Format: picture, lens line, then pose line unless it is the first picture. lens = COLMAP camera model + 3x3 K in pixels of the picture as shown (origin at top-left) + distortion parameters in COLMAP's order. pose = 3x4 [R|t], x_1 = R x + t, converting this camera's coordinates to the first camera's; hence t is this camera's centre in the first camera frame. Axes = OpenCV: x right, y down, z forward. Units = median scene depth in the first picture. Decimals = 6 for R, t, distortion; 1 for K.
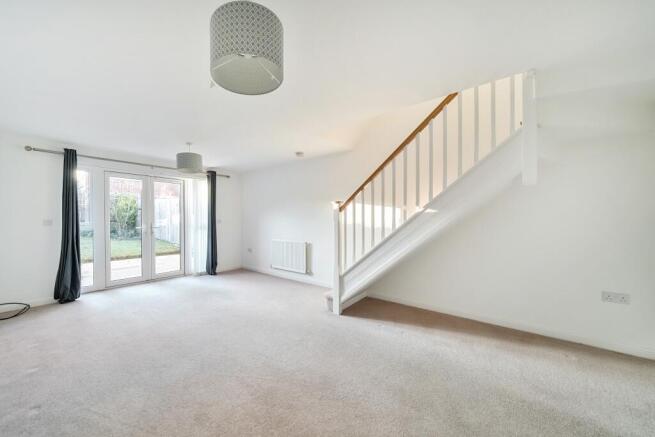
lens RADIAL K [[236.6, 0, 324.5], [0, 236.6, 218.1], [0, 0, 1]] dist [0.003632, 0.000066]
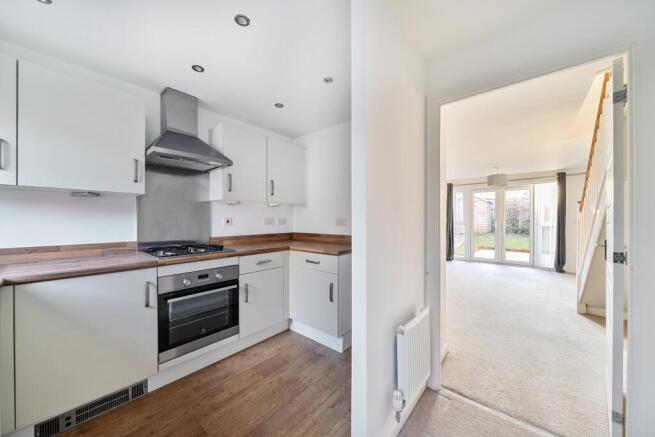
lens RADIAL K [[236.6, 0, 328.6], [0, 236.6, 220.0], [0, 0, 1]] dist [-0.004946, 0.000046]
pose [[0.059749, 0.003378, -0.998208, 0.497459], [0.004115, 0.999985, 0.003630, 0.000441], [0.998205, -0.004325, 0.059734, -0.076544]]
